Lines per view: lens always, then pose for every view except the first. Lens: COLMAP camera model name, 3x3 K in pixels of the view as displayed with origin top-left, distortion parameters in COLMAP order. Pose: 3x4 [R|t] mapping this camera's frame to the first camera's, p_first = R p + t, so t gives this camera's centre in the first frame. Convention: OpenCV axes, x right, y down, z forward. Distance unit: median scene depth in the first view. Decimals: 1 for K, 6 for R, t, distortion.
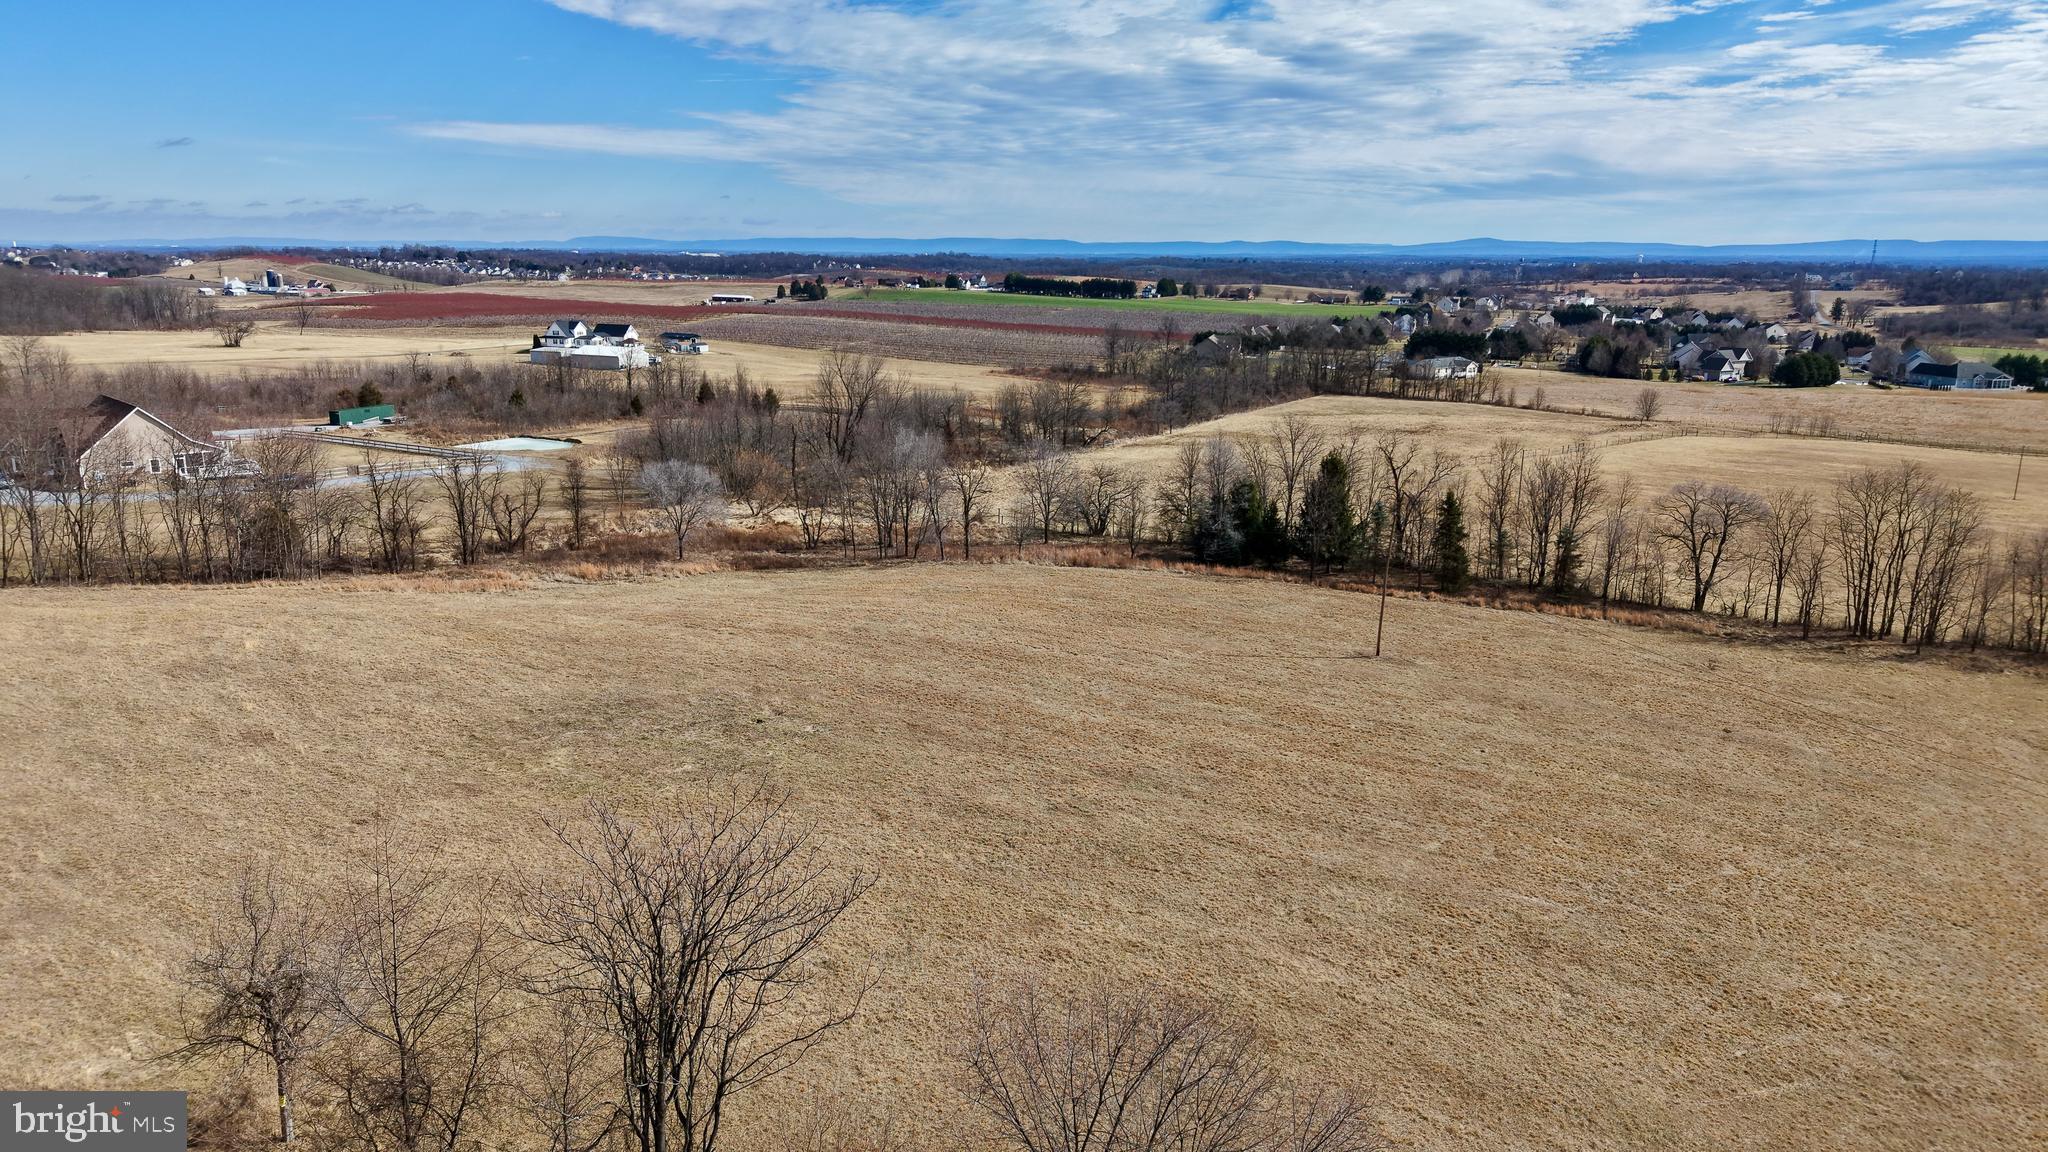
lens RADIAL K [[1406.5, 0, 1024.0], [0, 1406.5, 576.0], [0, 0, 1]] dist [0.045437, -0.058917]
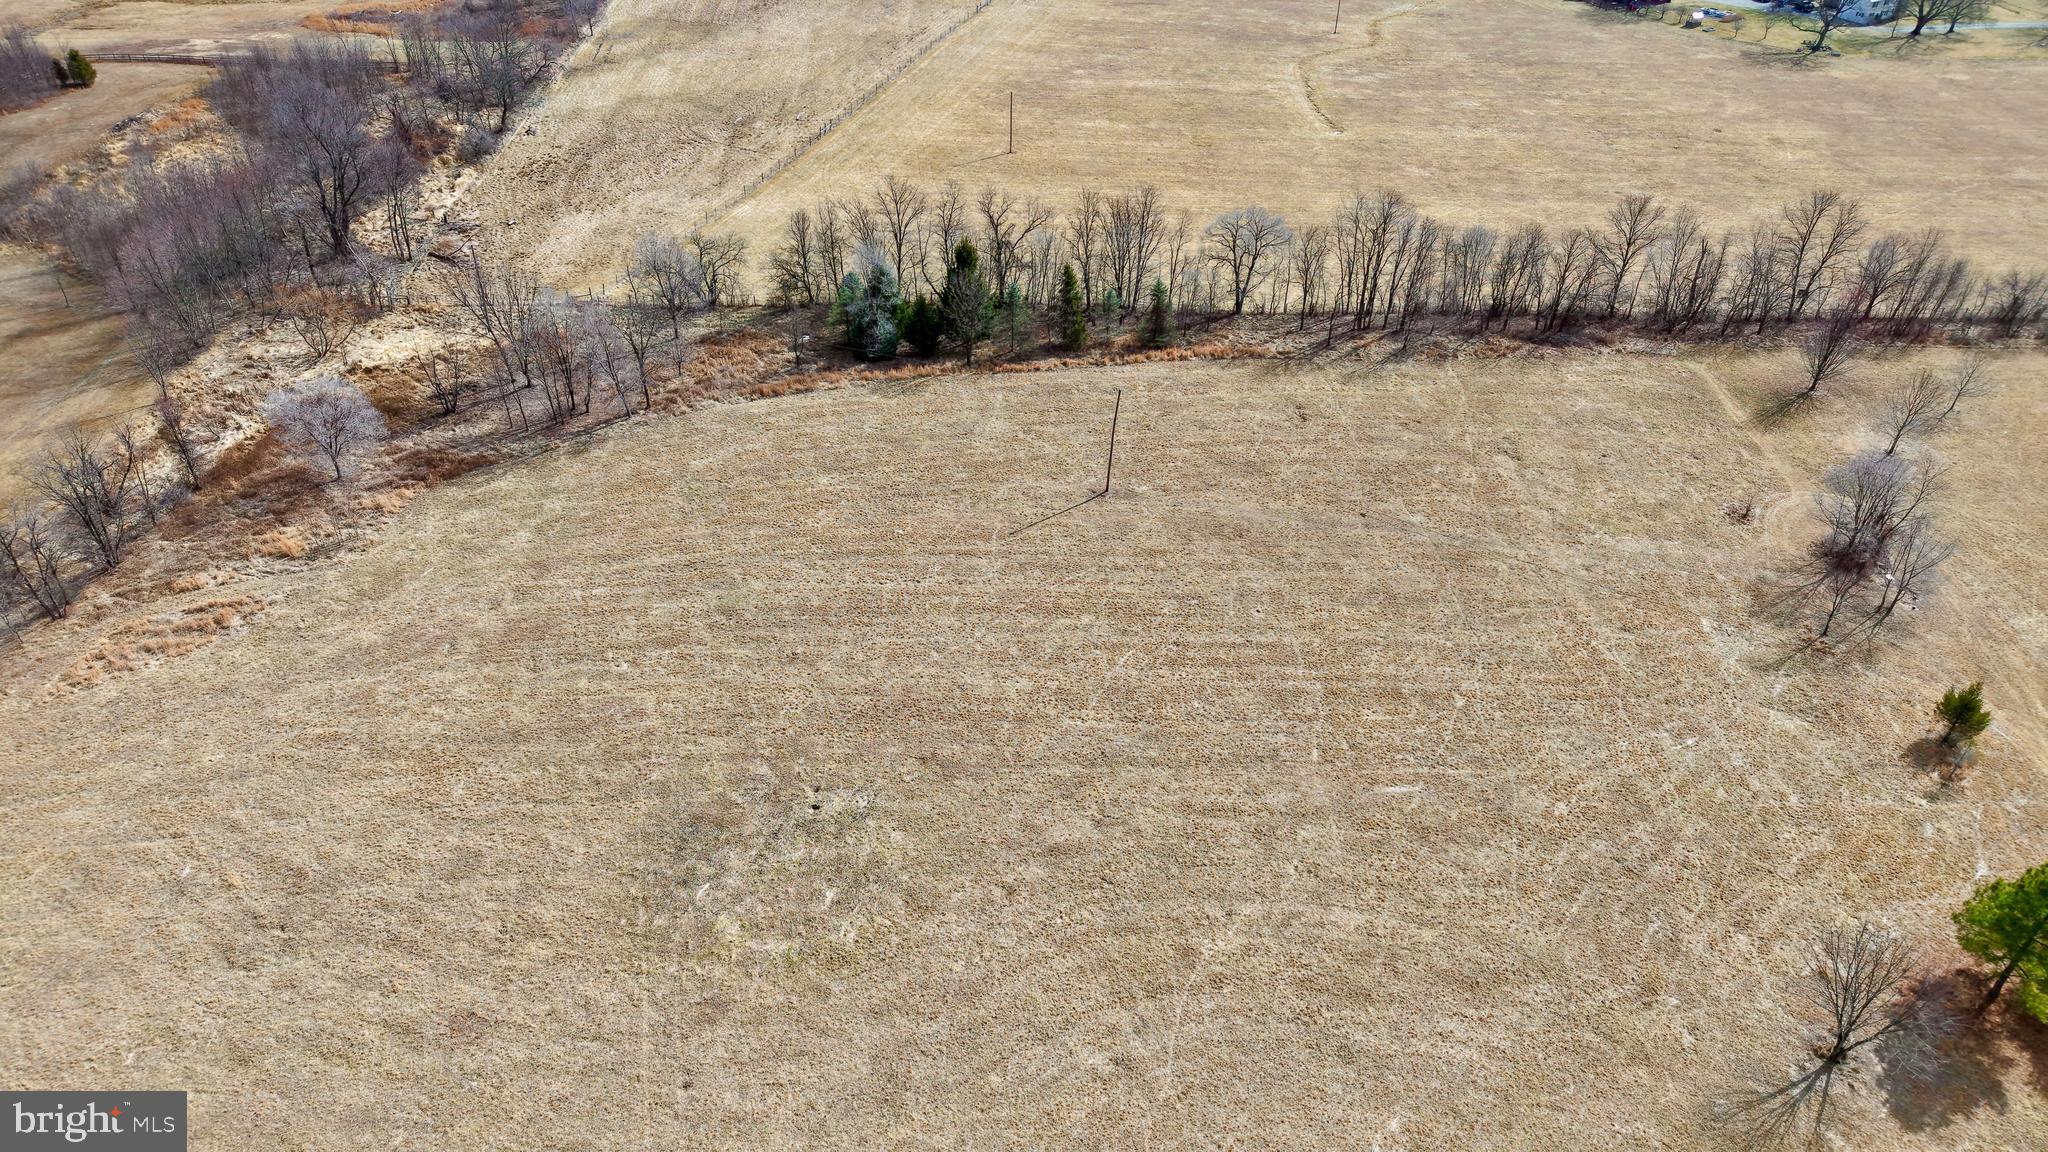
lens RADIAL K [[1406.5, 0, 1024.0], [0, 1406.5, 576.0], [0, 0, 1]] dist [0.045437, -0.058917]
pose [[0.865331, -0.306347, 0.396679, -0.204149], [0.112166, 0.889750, 0.442452, -0.266784], [-0.488489, -0.338374, 0.804290, -0.000527]]
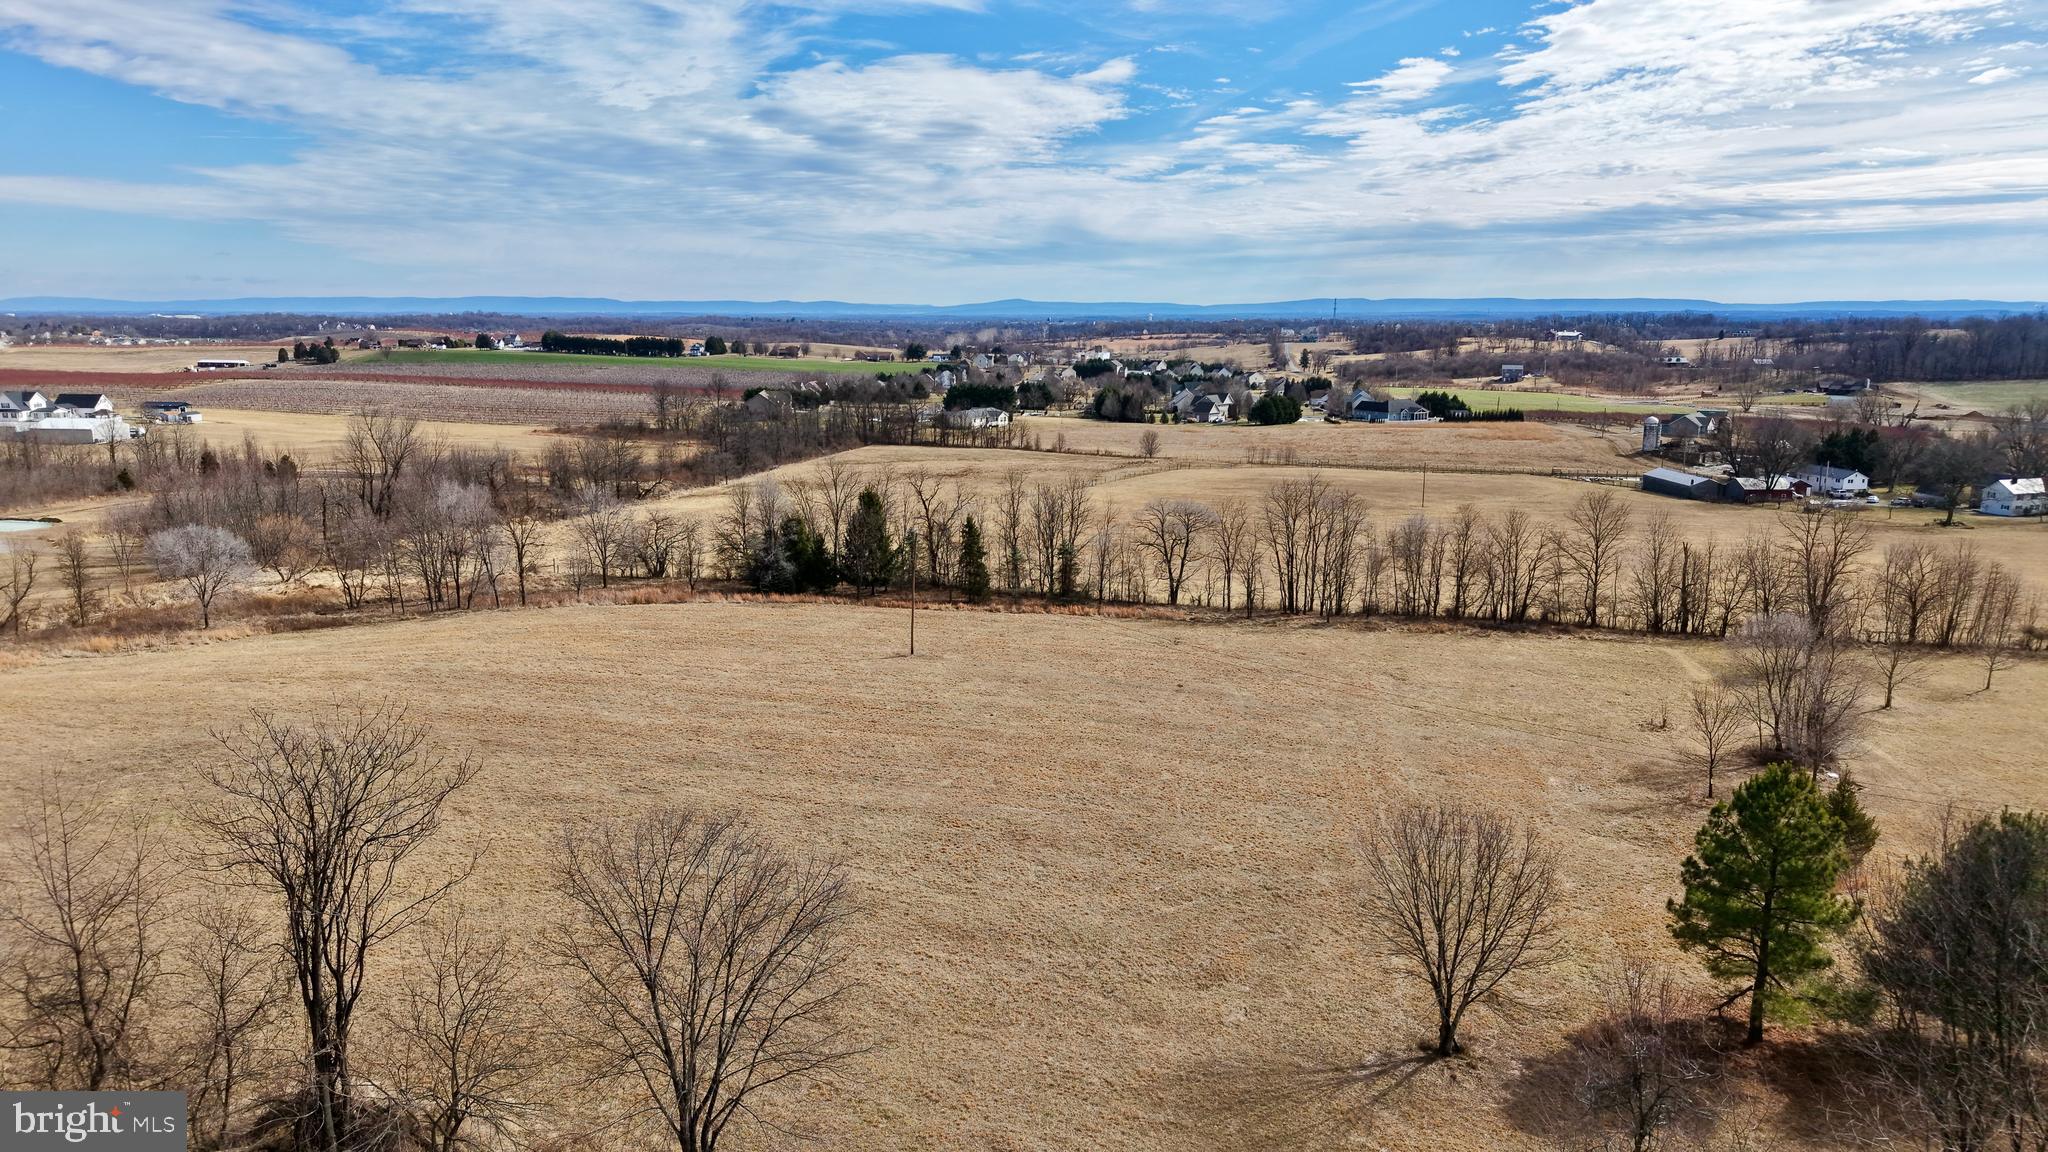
lens RADIAL K [[1408.0, 0, 1027.0], [0, 1408.0, 530.2], [0, 0, 1]] dist [0.078931, -0.097451]
pose [[0.951342, -0.053283, 0.303497, -0.003095], [0.075133, 0.995320, -0.060770, 0.019714], [-0.298838, 0.080616, 0.950893, -0.084376]]
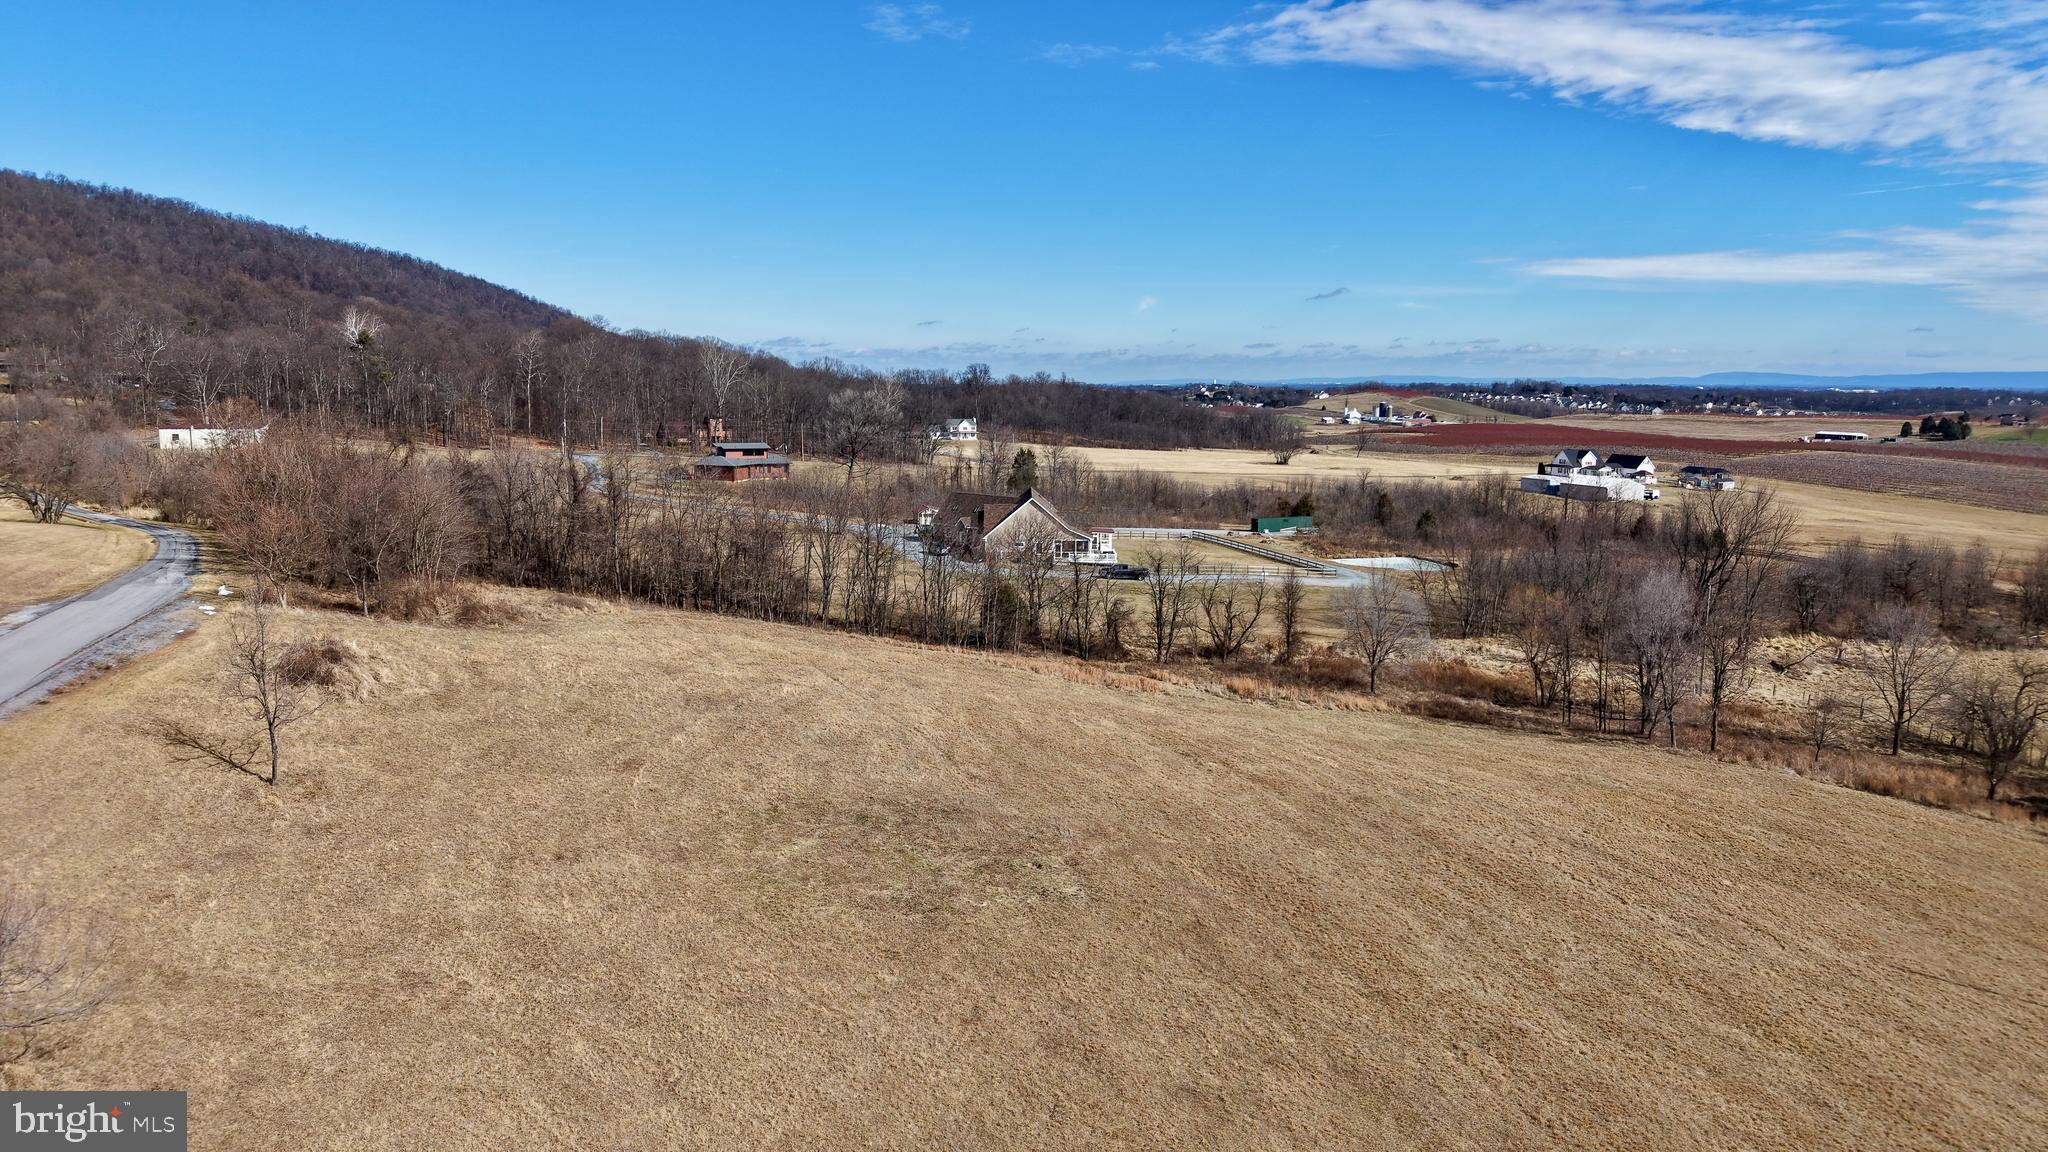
lens RADIAL K [[1385.1, 0, 948.9], [0, 1385.1, 558.9], [0, 0, 1]] dist [-0.012112, -0.006345]
pose [[0.692743, 0.089276, -0.715638, 0.161078], [-0.162182, 0.986176, -0.033968, -0.019218], [0.702712, 0.139595, 0.697645, 0.165916]]
